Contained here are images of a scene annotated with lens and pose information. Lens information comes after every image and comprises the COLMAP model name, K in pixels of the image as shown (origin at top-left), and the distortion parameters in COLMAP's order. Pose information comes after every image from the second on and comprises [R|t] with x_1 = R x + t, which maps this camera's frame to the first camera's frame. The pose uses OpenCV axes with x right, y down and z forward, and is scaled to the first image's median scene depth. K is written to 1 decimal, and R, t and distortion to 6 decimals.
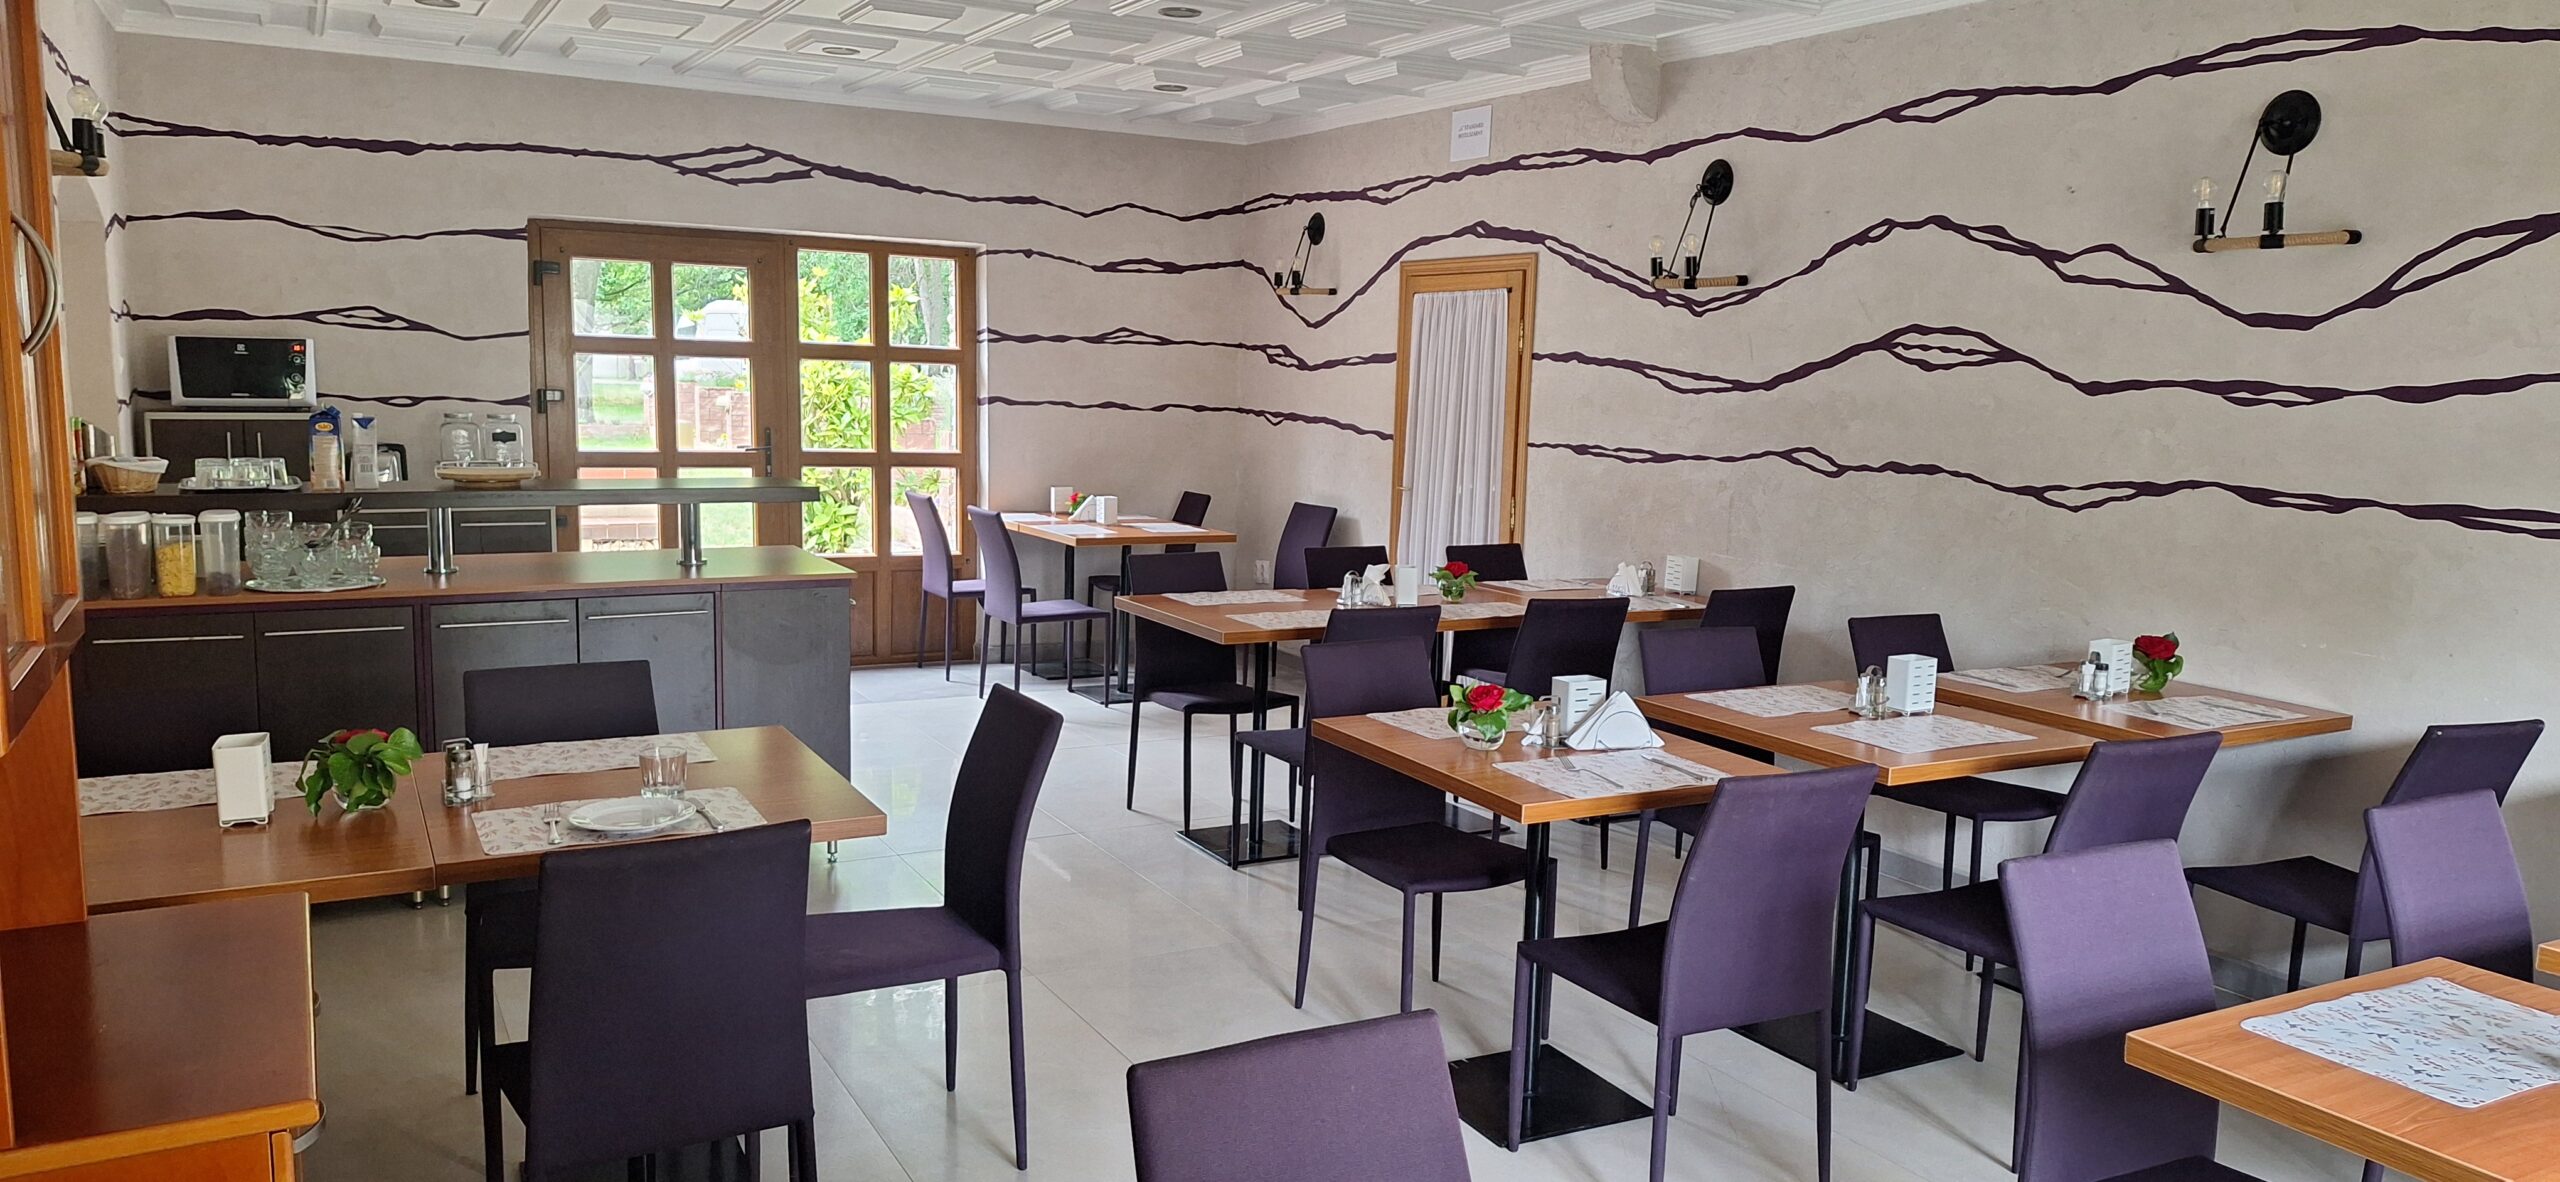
lens RADIAL K [[1746.5, 0, 1277.8], [0, 1746.5, 587.1], [0, 0, 1]] dist [0.121702, -0.140286]
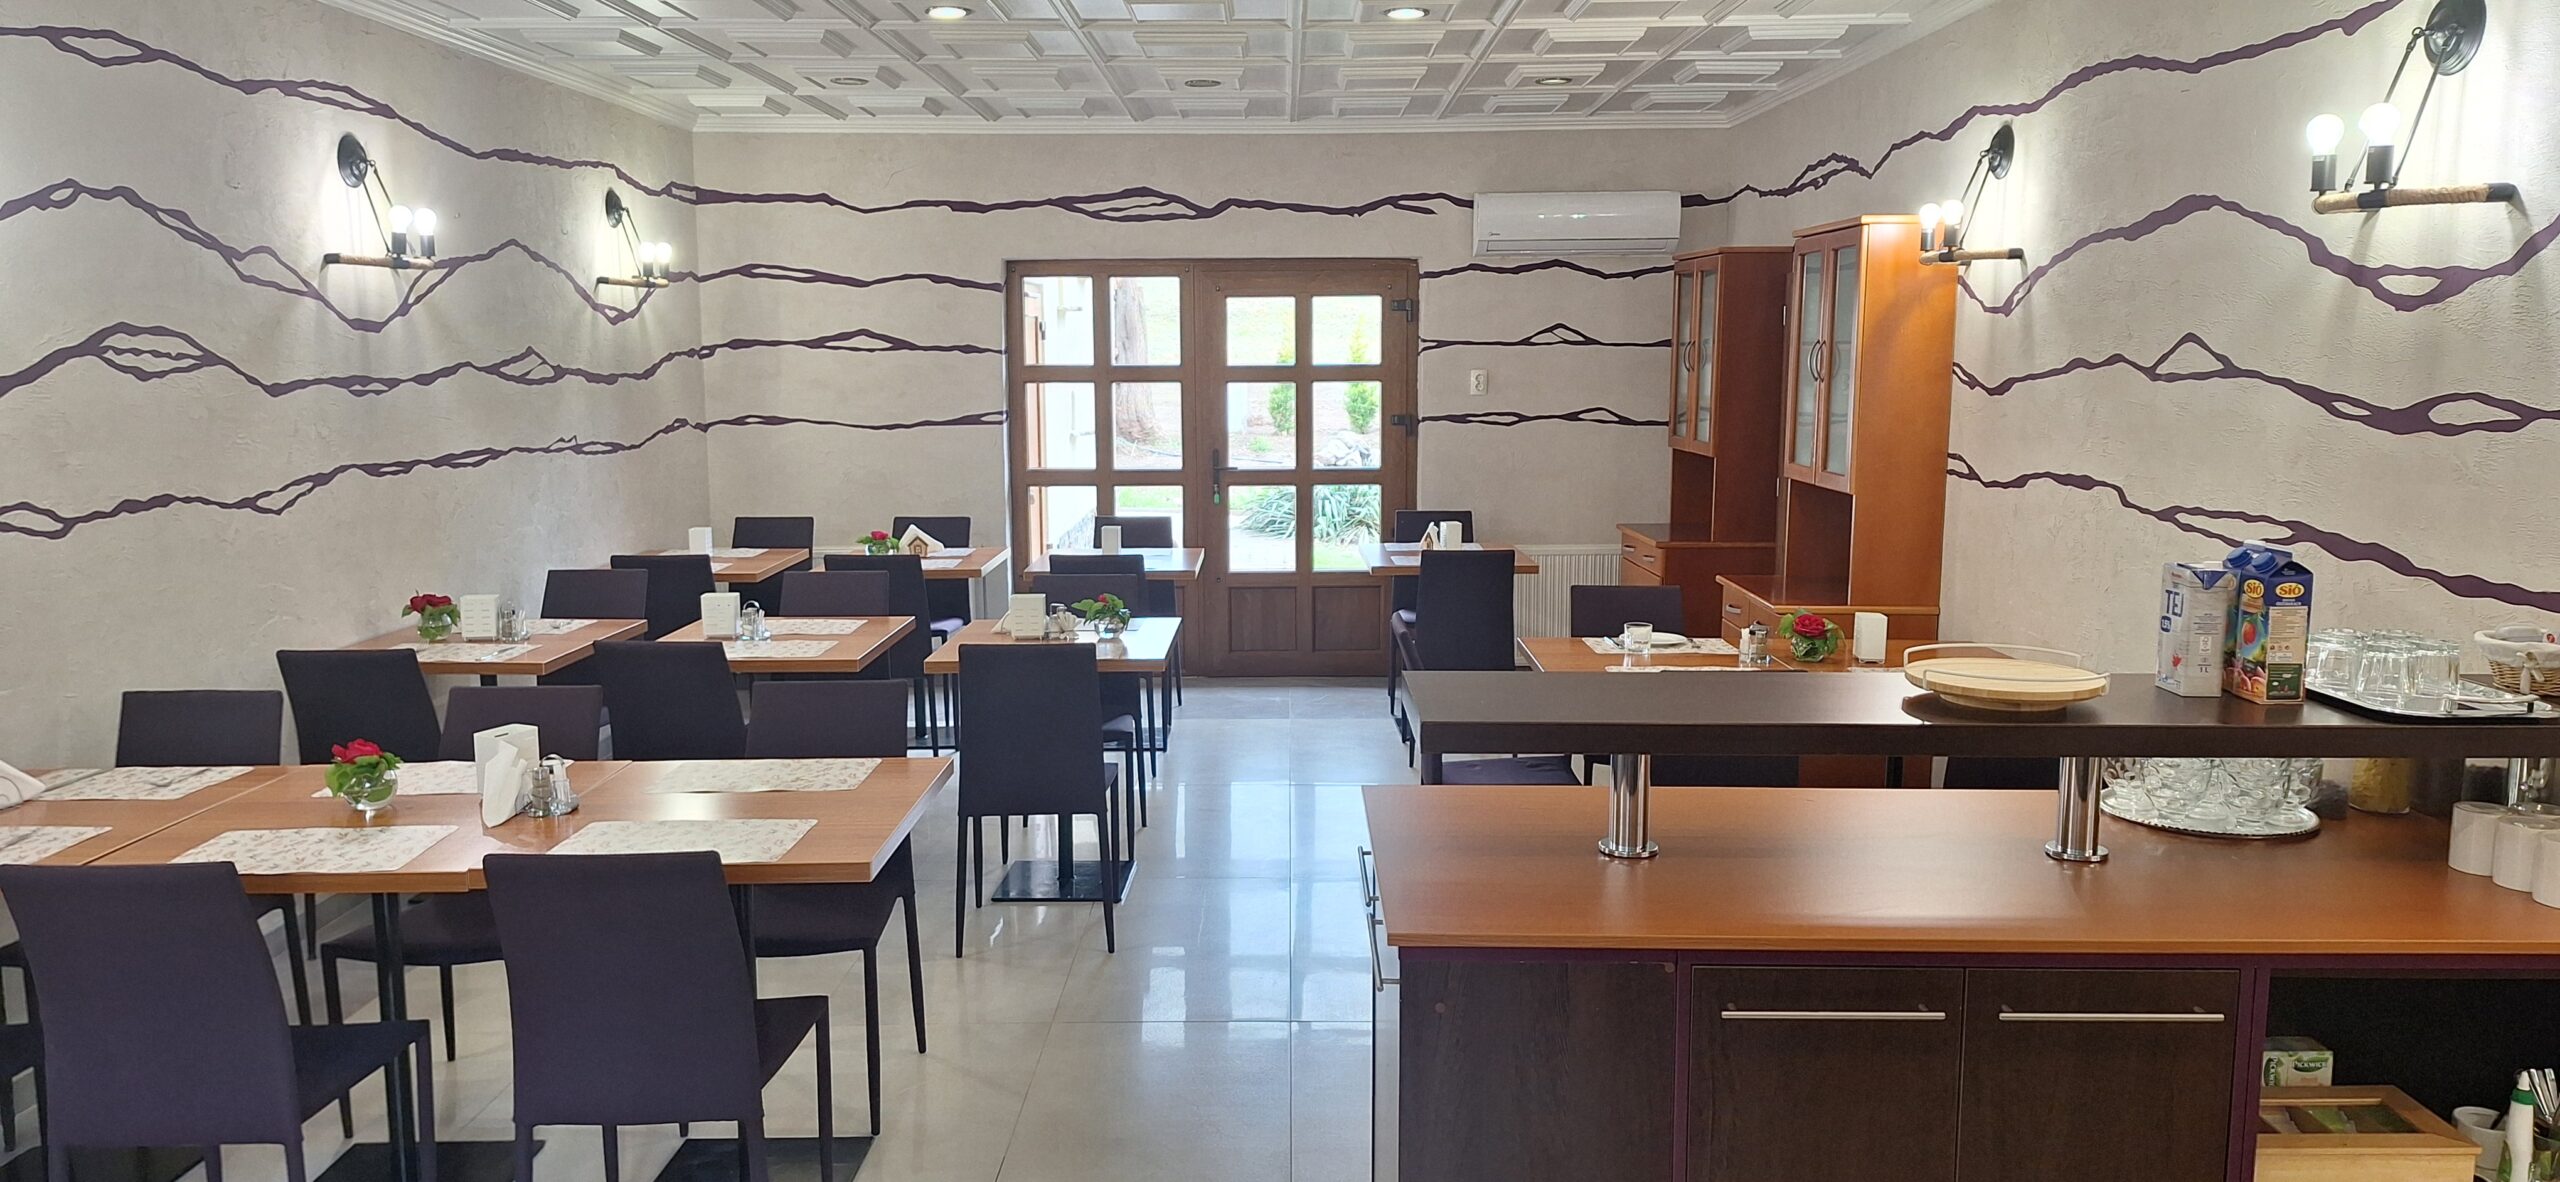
lens RADIAL K [[1746.5, 0, 1277.8], [0, 1746.5, 587.1], [0, 0, 1]] dist [0.121702, -0.140286]
pose [[-0.876790, -0.091612, 0.472067, -0.468911], [0.041402, 0.963658, 0.263910, -0.221671], [-0.479089, 0.250938, -0.841133, 1.440149]]
